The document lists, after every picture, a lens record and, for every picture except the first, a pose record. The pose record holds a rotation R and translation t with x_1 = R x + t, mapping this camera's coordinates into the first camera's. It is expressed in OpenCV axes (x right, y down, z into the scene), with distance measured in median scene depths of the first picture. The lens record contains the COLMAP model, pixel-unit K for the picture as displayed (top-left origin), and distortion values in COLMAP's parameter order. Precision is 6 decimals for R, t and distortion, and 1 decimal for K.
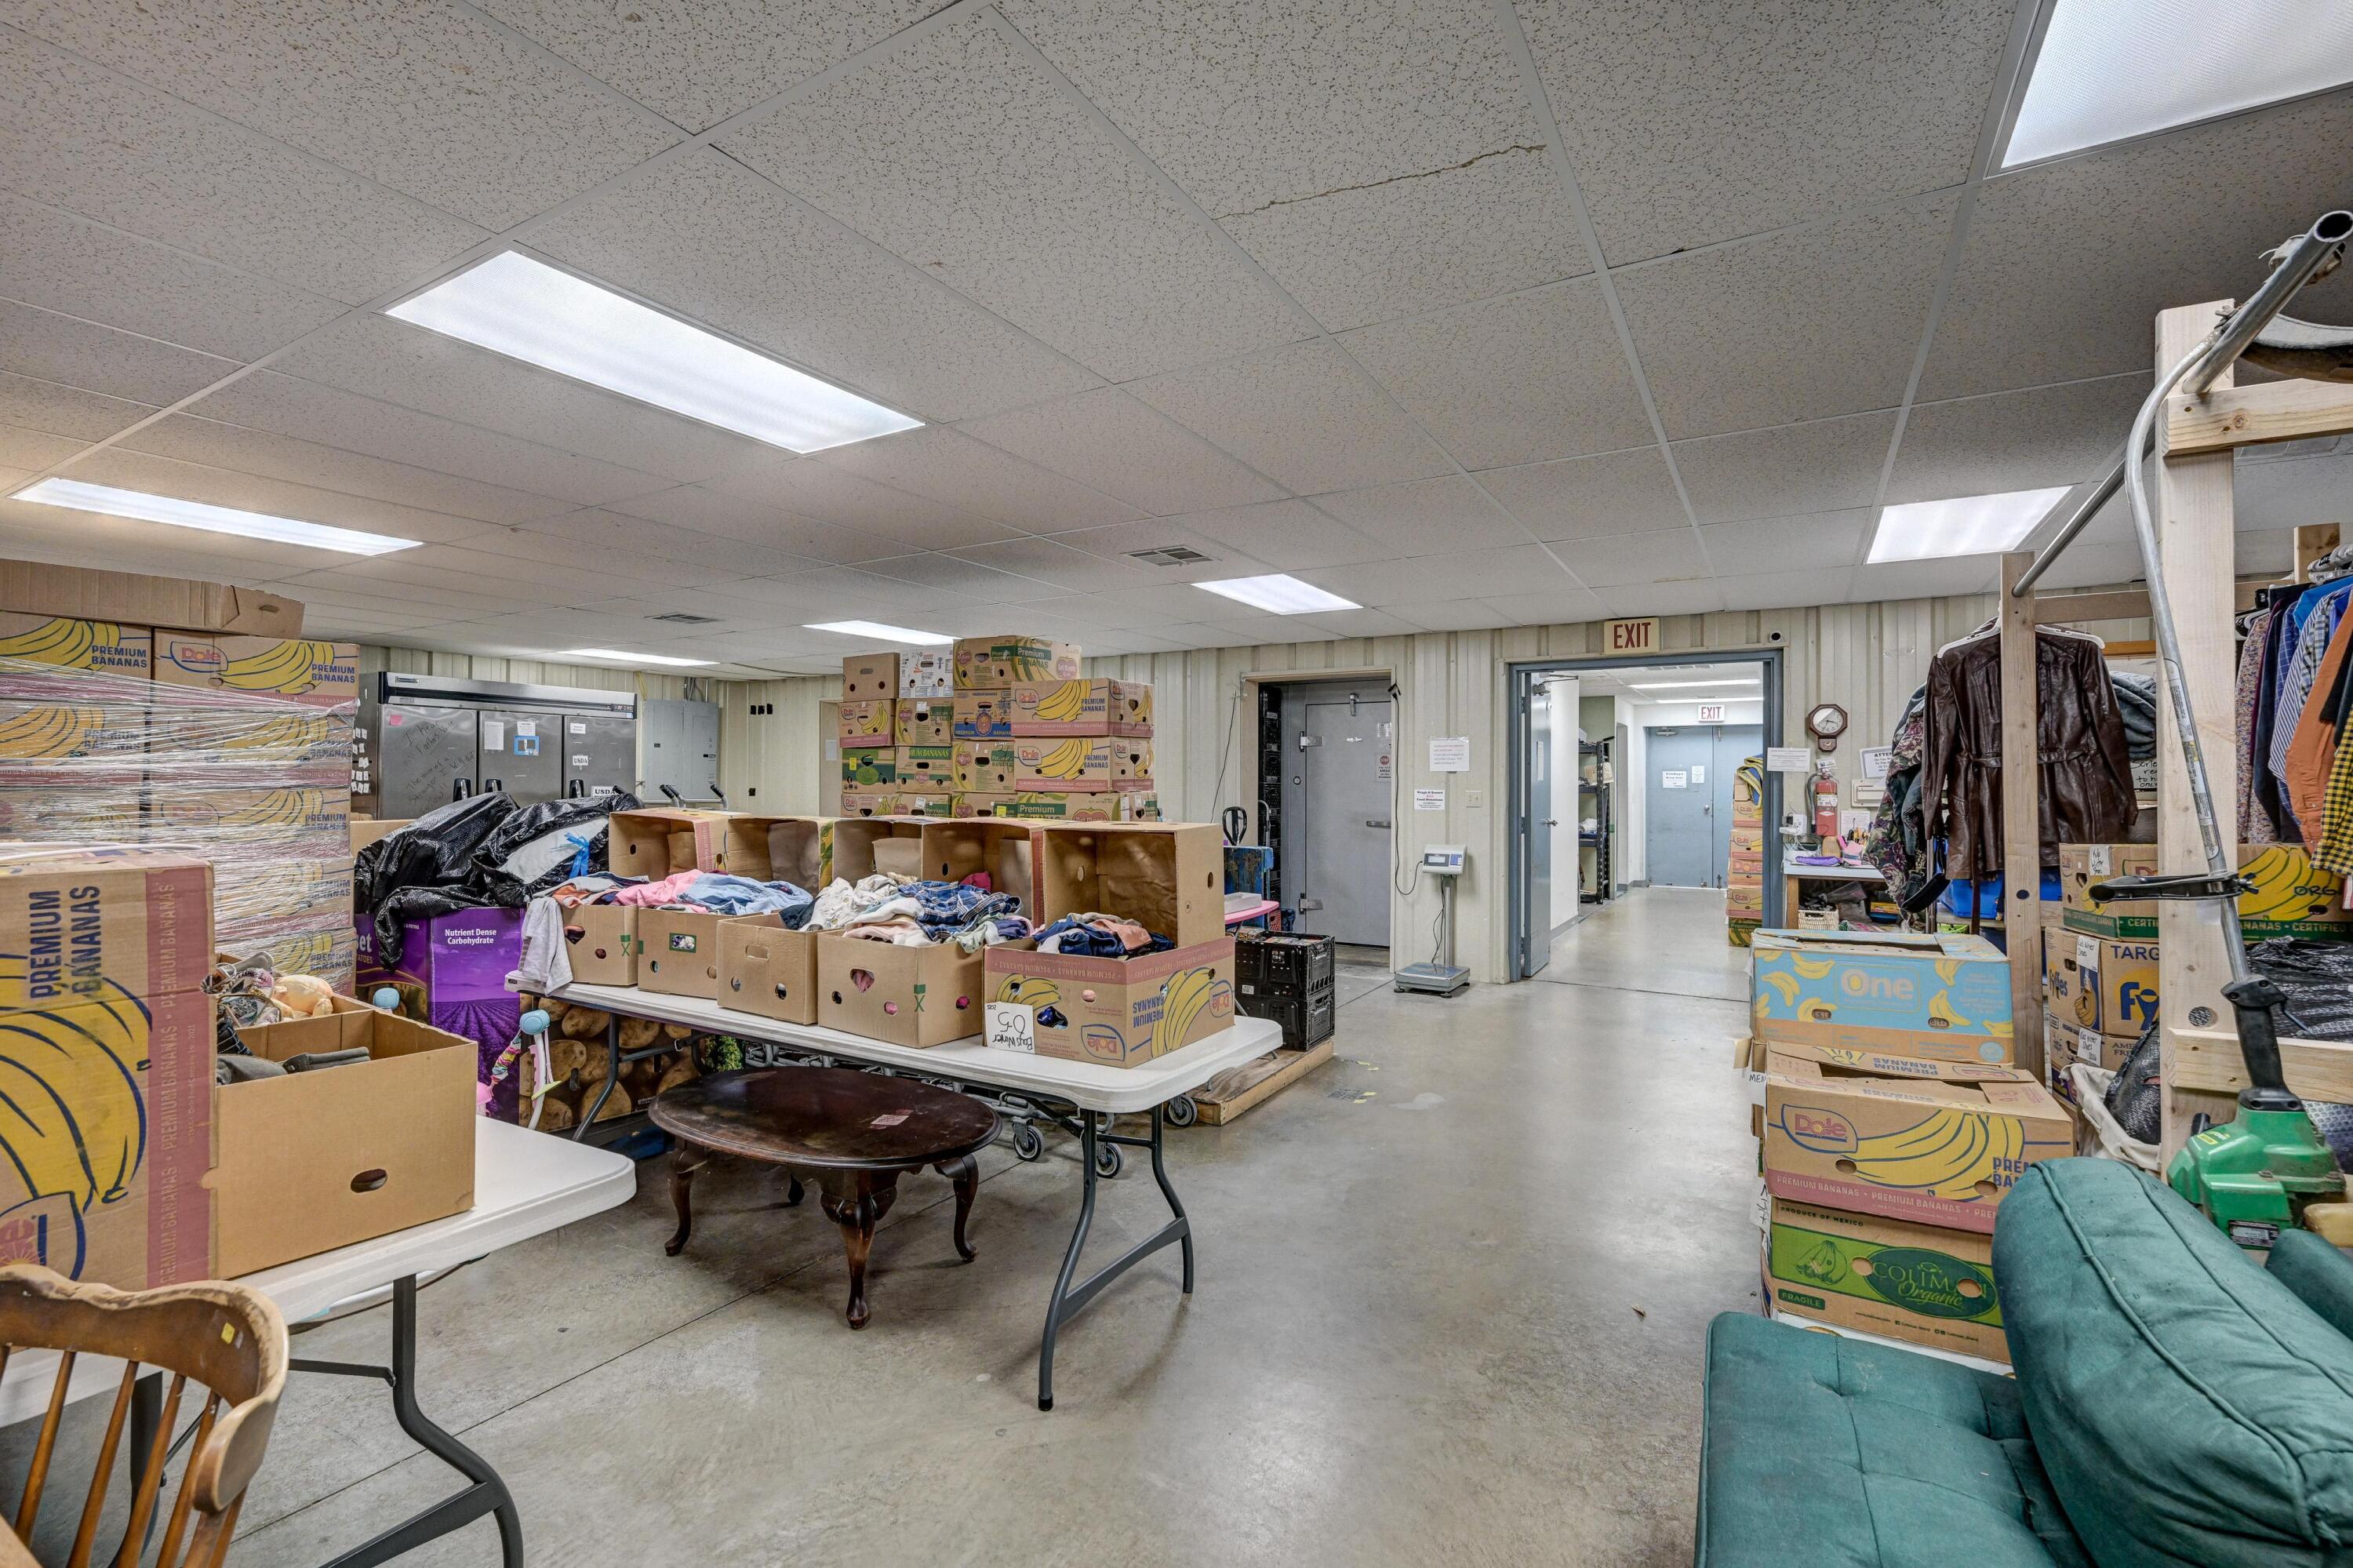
lens RADIAL K [[1027.3, 0, 1189.6], [0, 1027.3, 777.9], [0, 0, 1]] dist [0.000105, 0.000462]
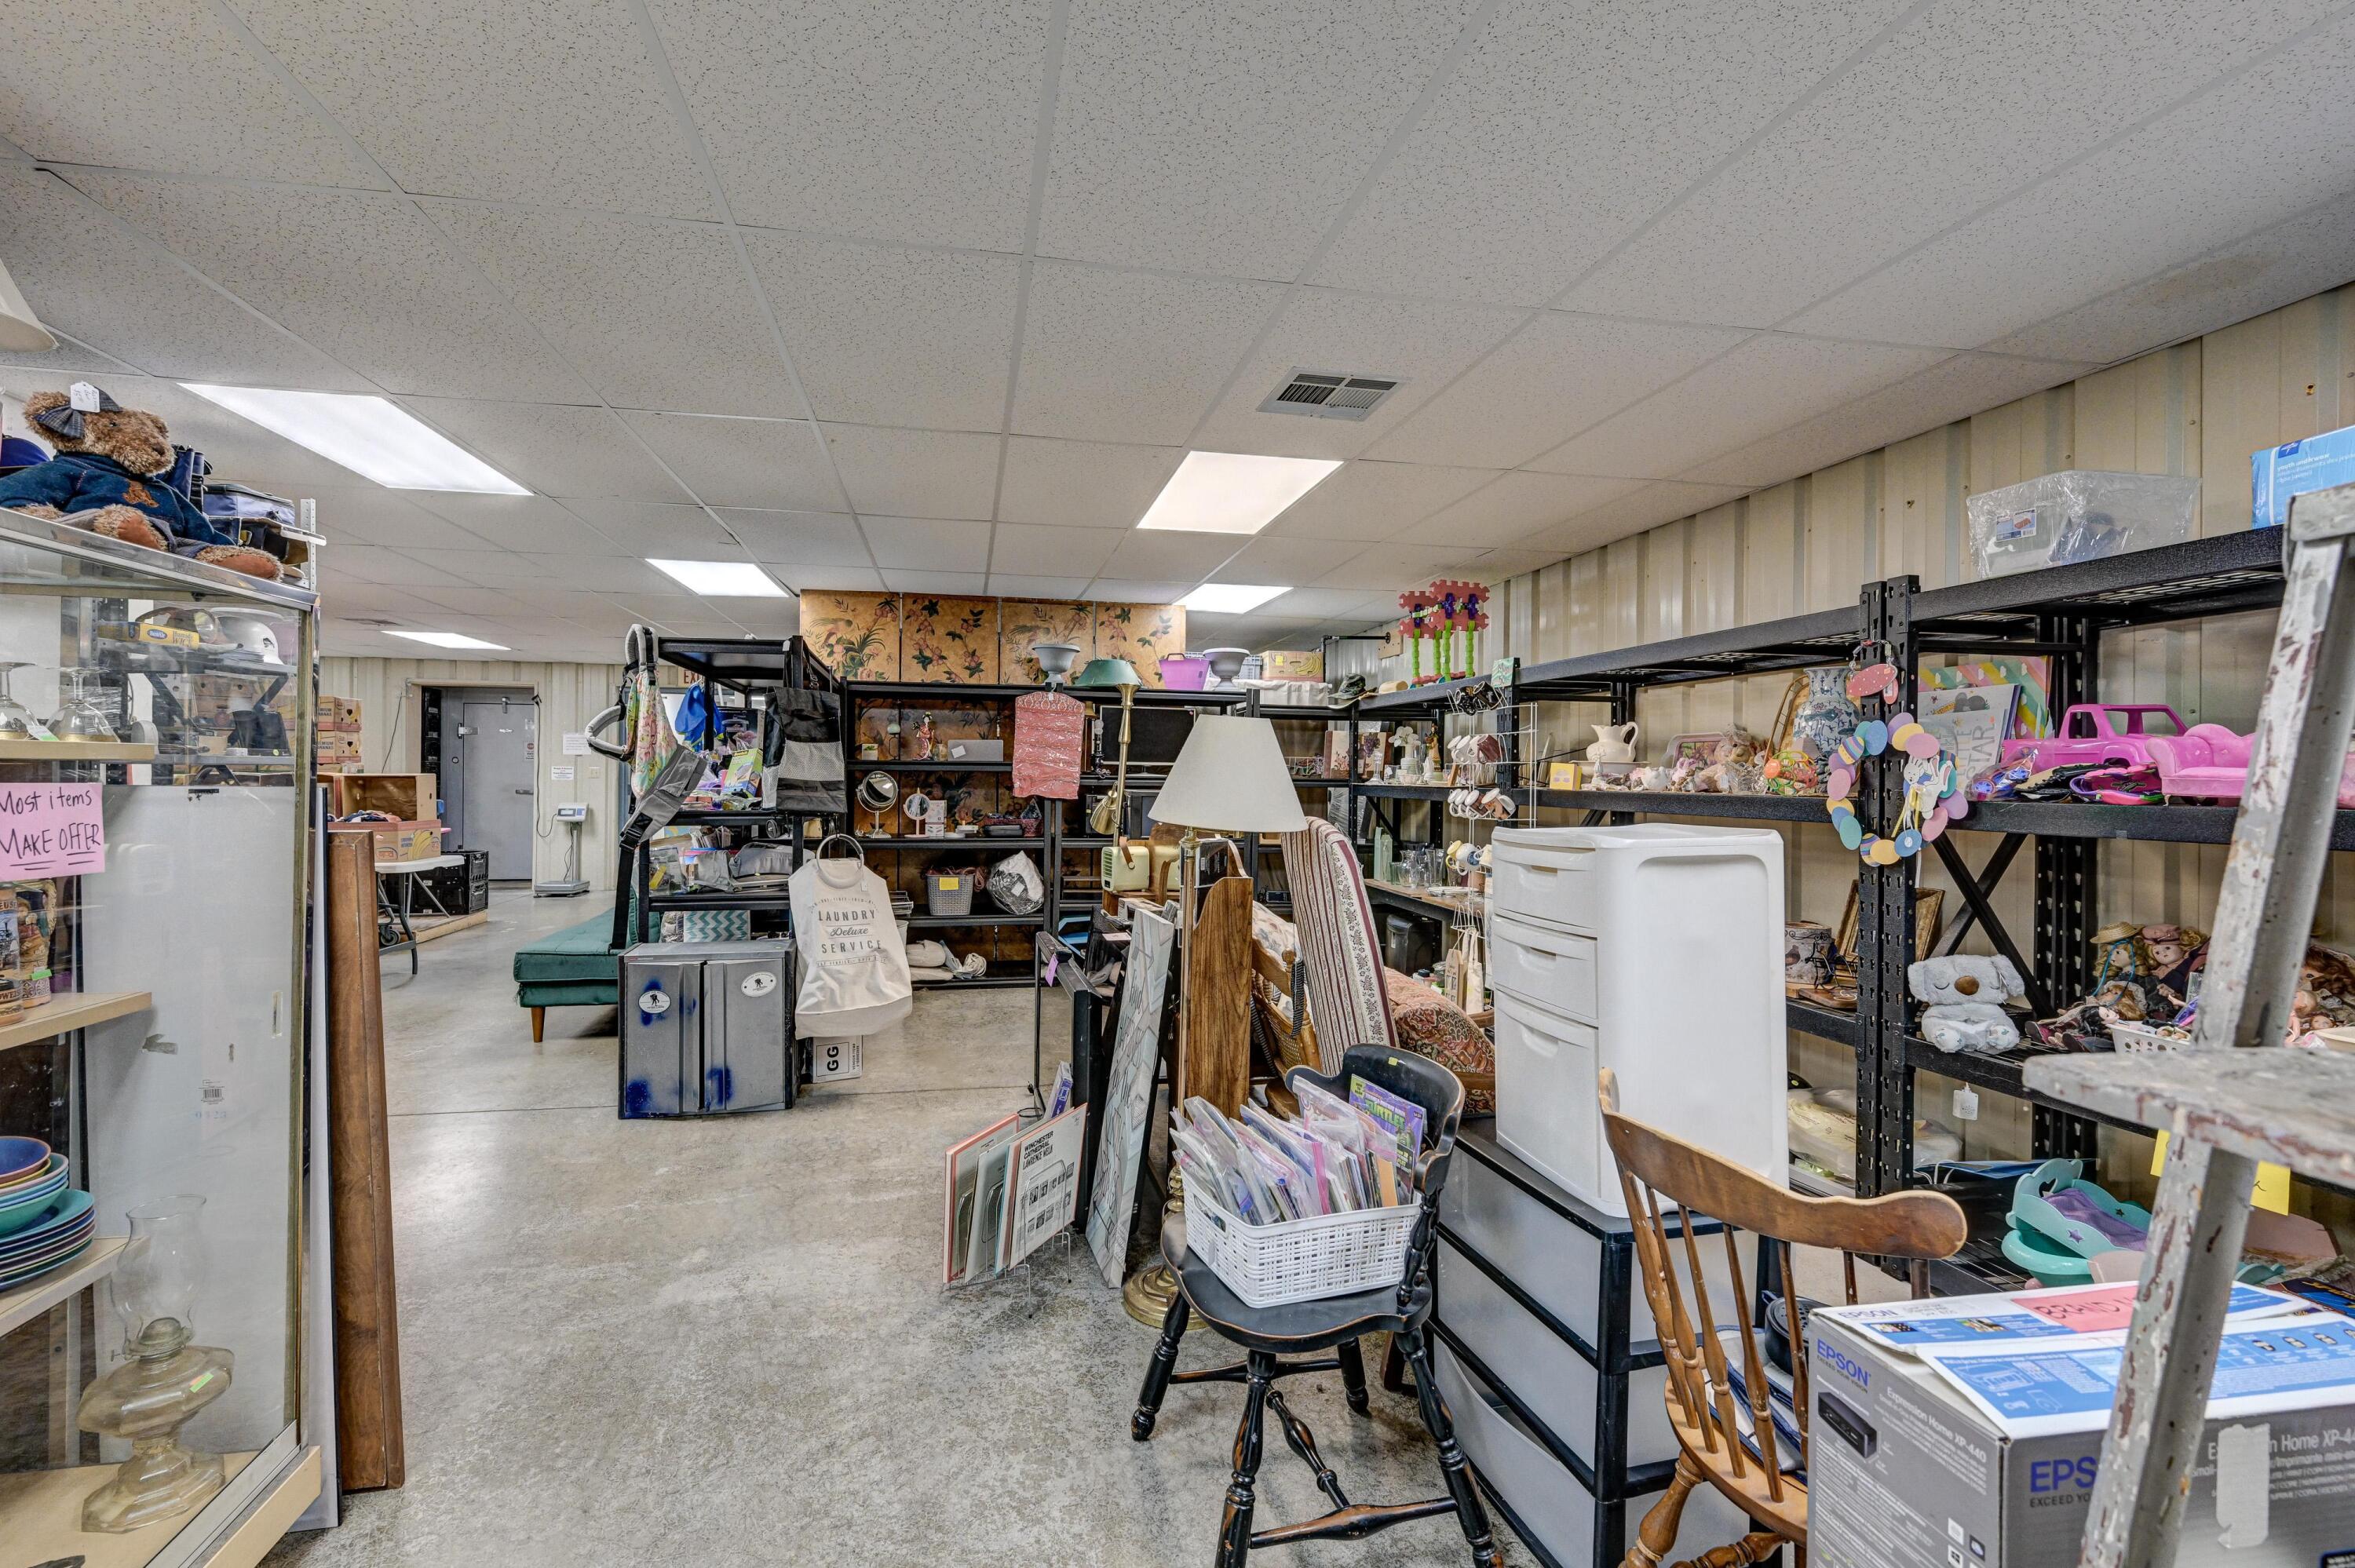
lens RADIAL K [[1073.5, 0, 1177.5], [0, 1073.5, 784.0], [0, 0, 1]] dist [0.000743, 0.000194]
pose [[0.757297, -0.000659, 0.653071, -0.157457], [-0.010710, 0.999852, 0.013429, 0.008201], [-0.652983, -0.017164, 0.757178, -1.094136]]
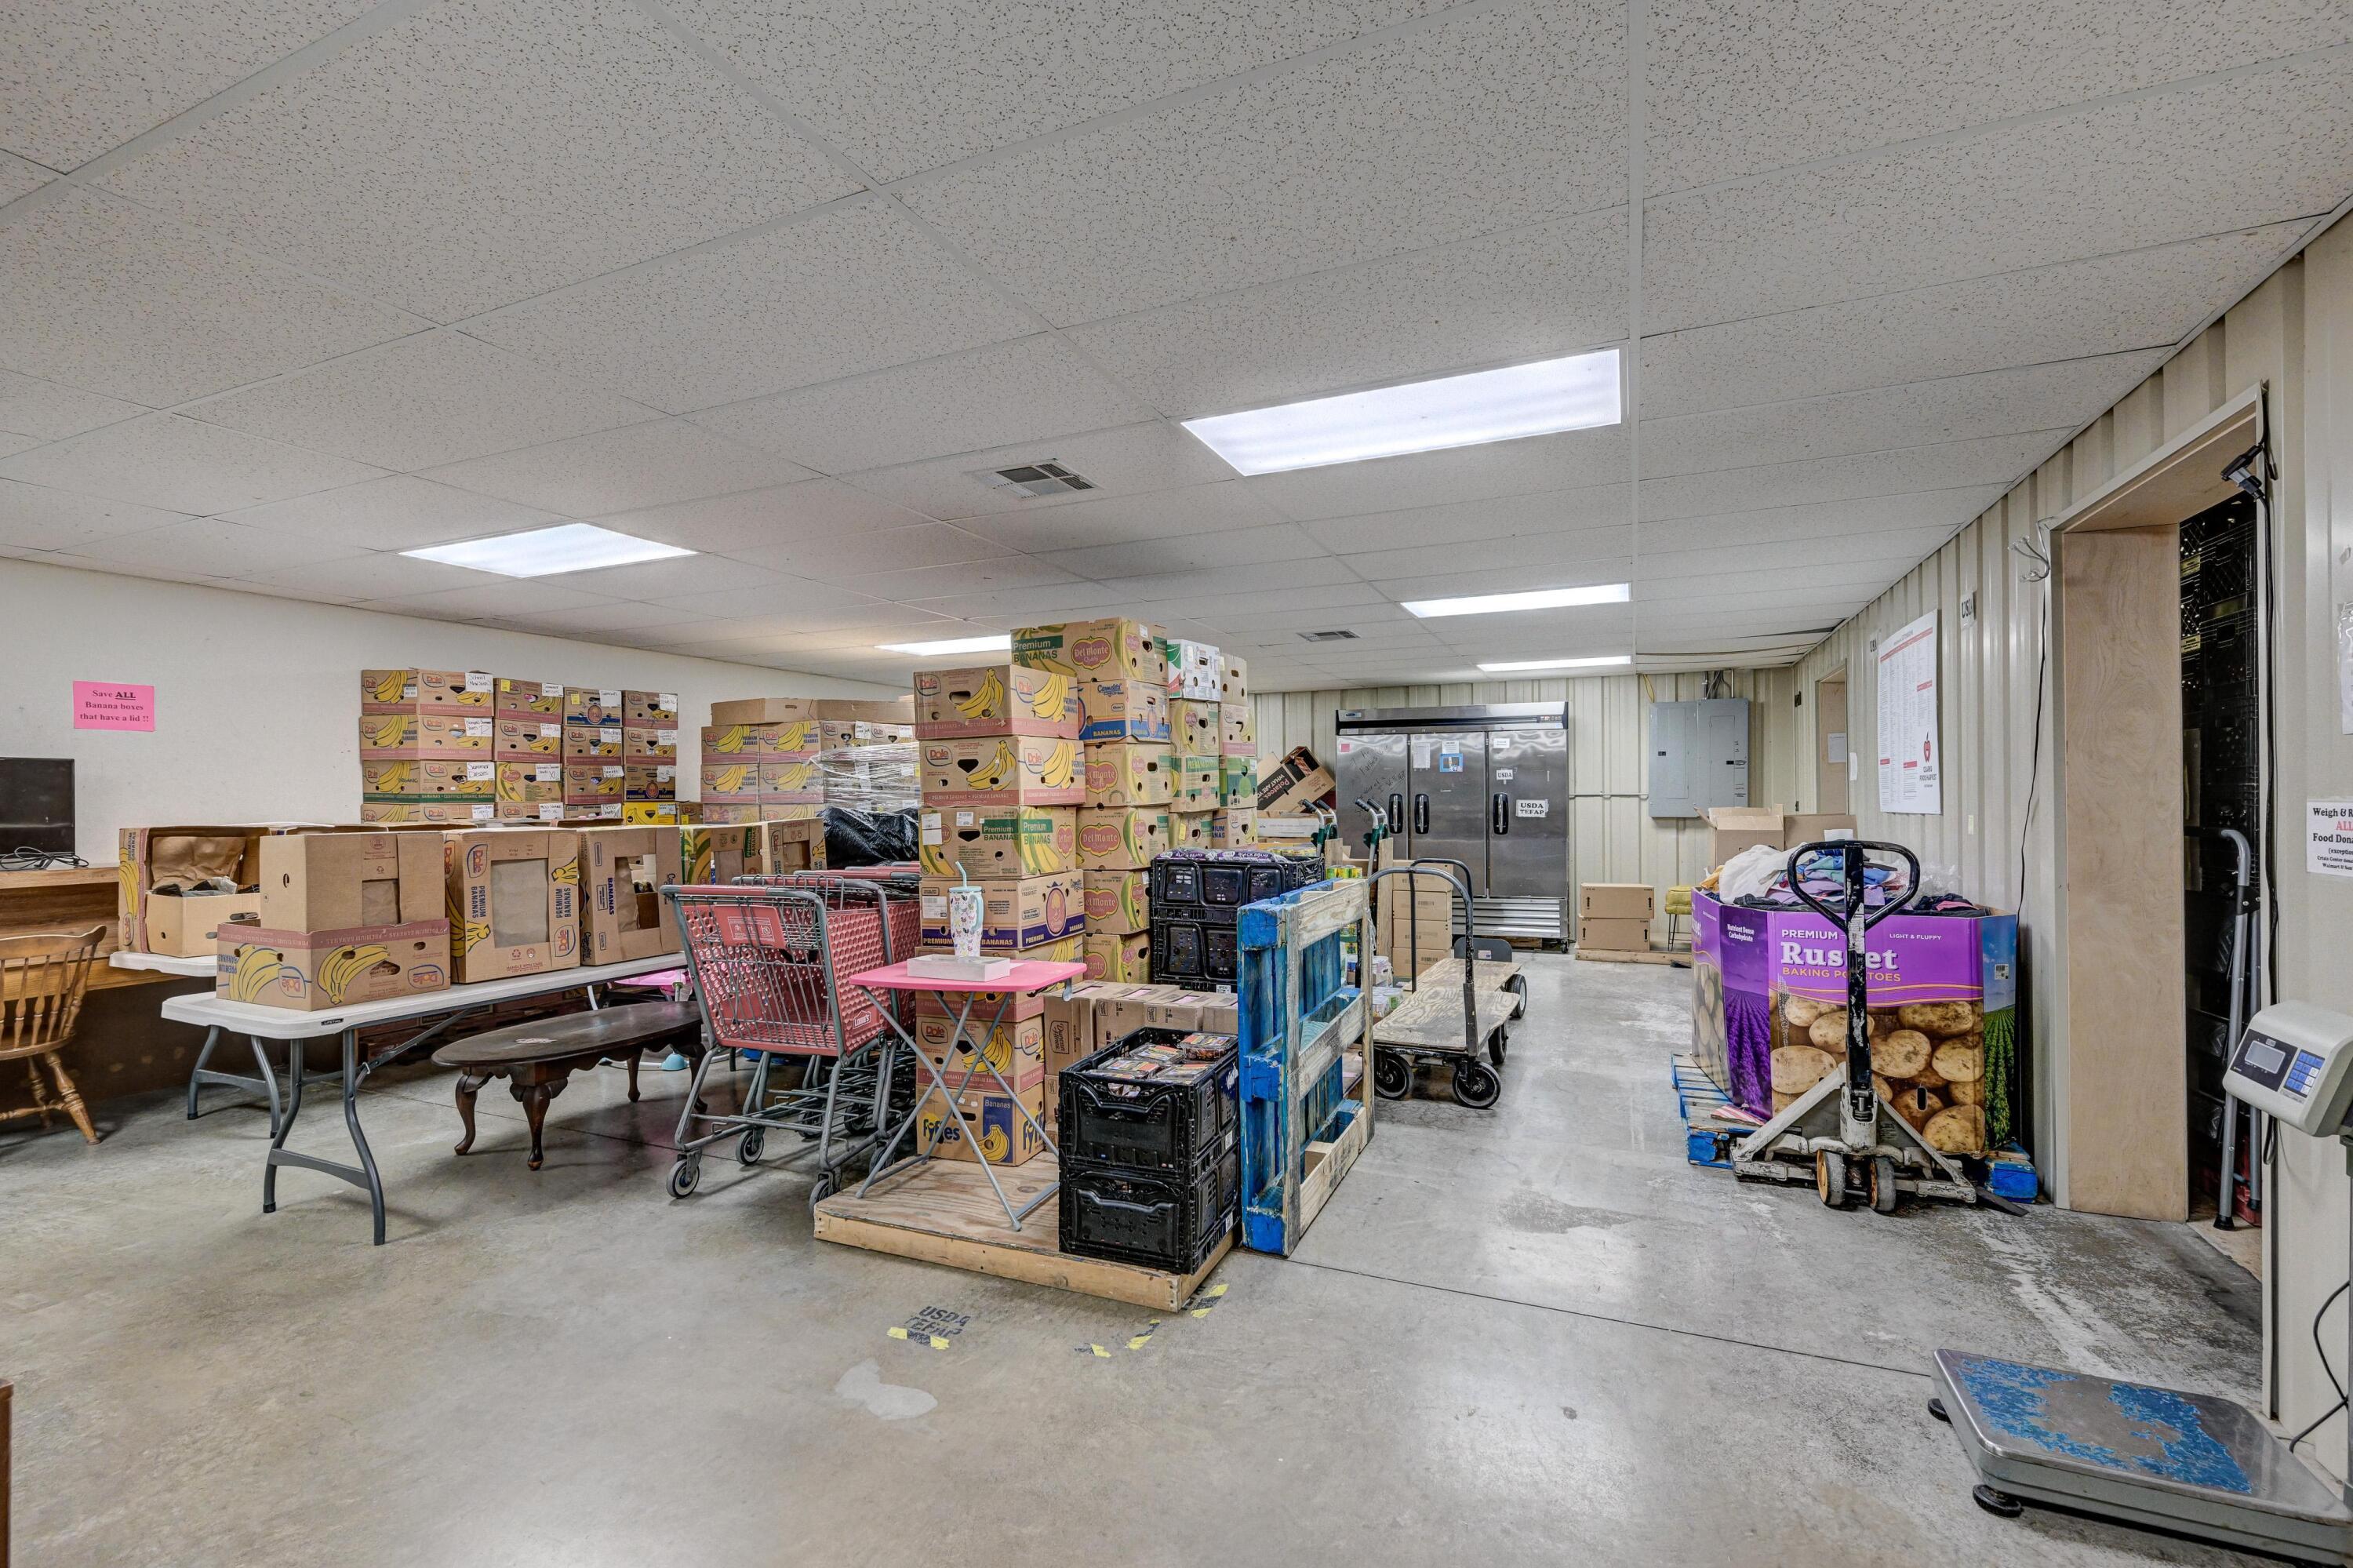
lens RADIAL K [[1050.1, 0, 1175.0], [0, 1050.1, 797.9], [0, 0, 1]] dist [-0.000279, 0.000068]
pose [[0.109646, -0.006567, -0.993949, 0.680050], [0.013446, 0.999896, -0.005123, 0.011343], [0.993880, -0.012803, 0.109723, 0.950081]]
